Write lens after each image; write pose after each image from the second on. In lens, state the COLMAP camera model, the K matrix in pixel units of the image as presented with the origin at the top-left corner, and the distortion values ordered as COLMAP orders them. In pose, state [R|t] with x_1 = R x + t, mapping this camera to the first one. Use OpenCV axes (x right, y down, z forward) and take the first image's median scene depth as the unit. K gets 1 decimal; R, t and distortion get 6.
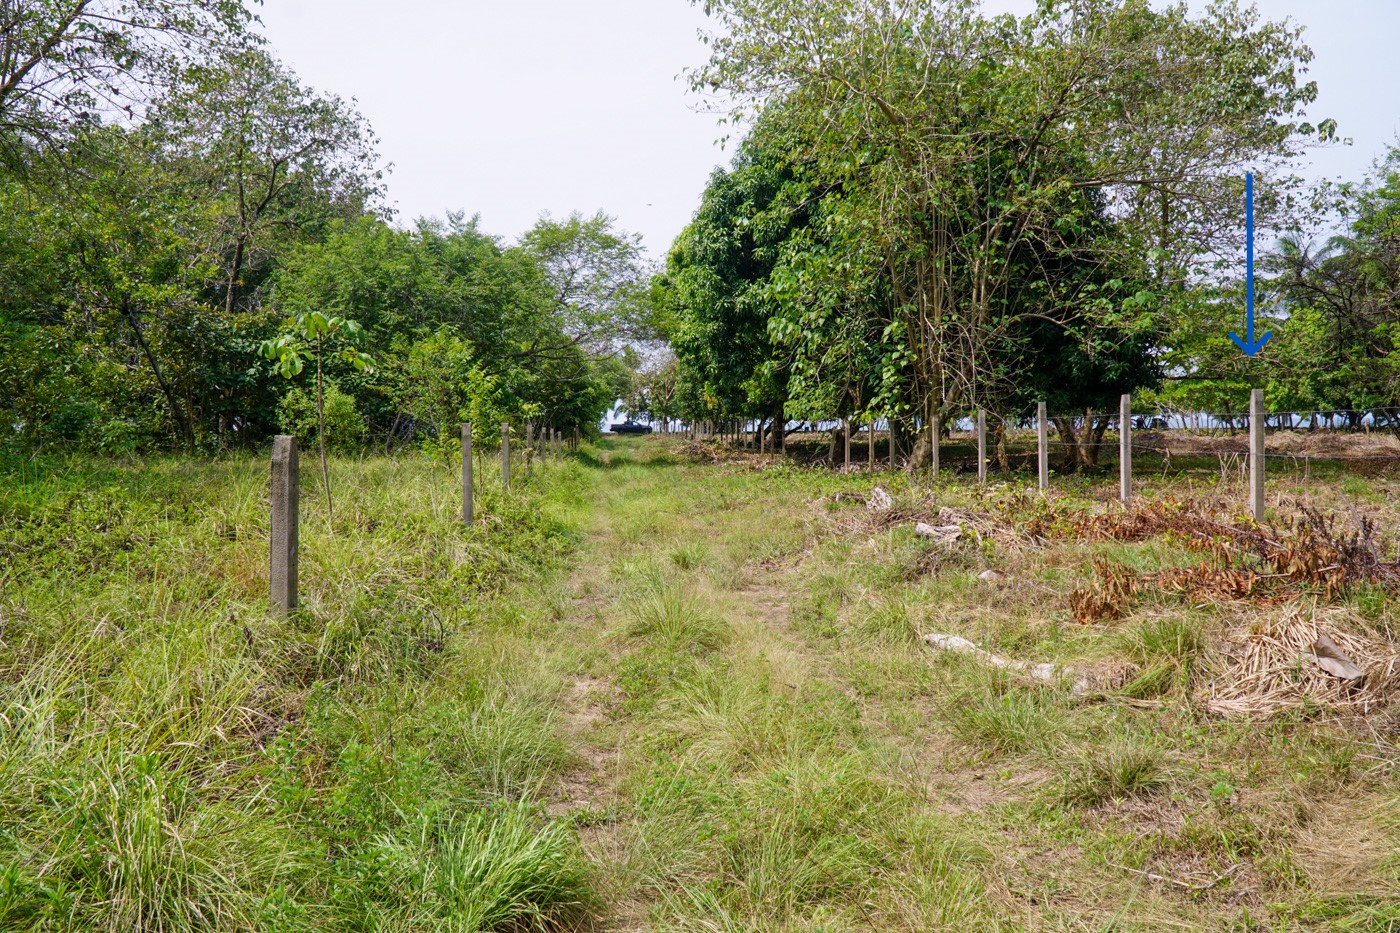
lens RADIAL K [[1114.8, 0, 689.7], [0, 1114.8, 463.6], [0, 0, 1]] dist [-0.007022, -0.020567]
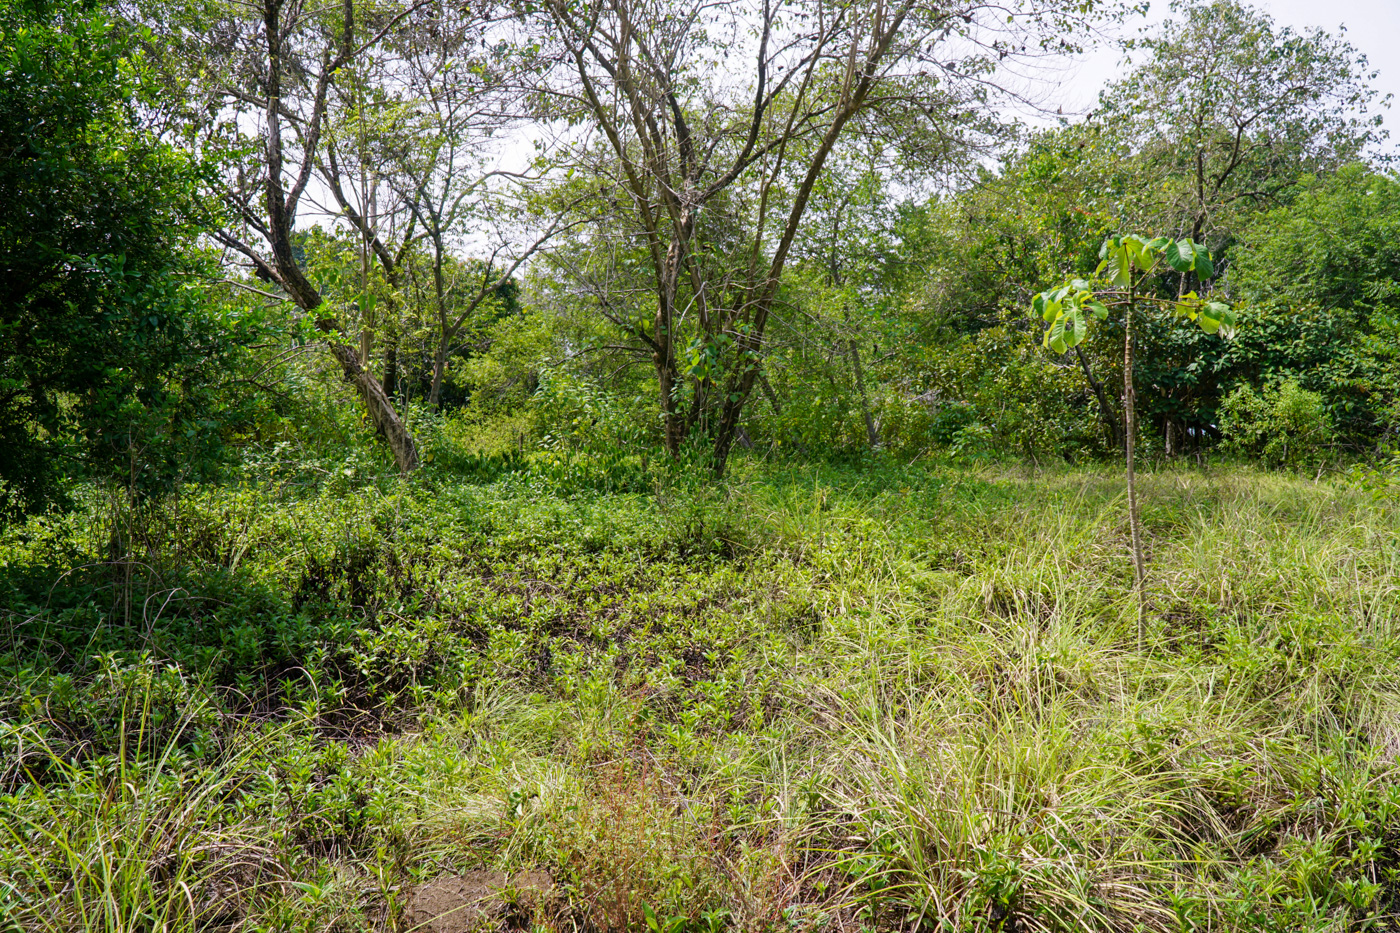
lens RADIAL K [[1114.8, 0, 689.7], [0, 1114.8, 463.6], [0, 0, 1]] dist [-0.007022, -0.020567]
pose [[0.670872, 0.025872, -0.741121, -0.019866], [-0.027970, 0.999563, 0.009576, -0.006113], [0.741045, 0.014305, 0.671303, 0.141853]]
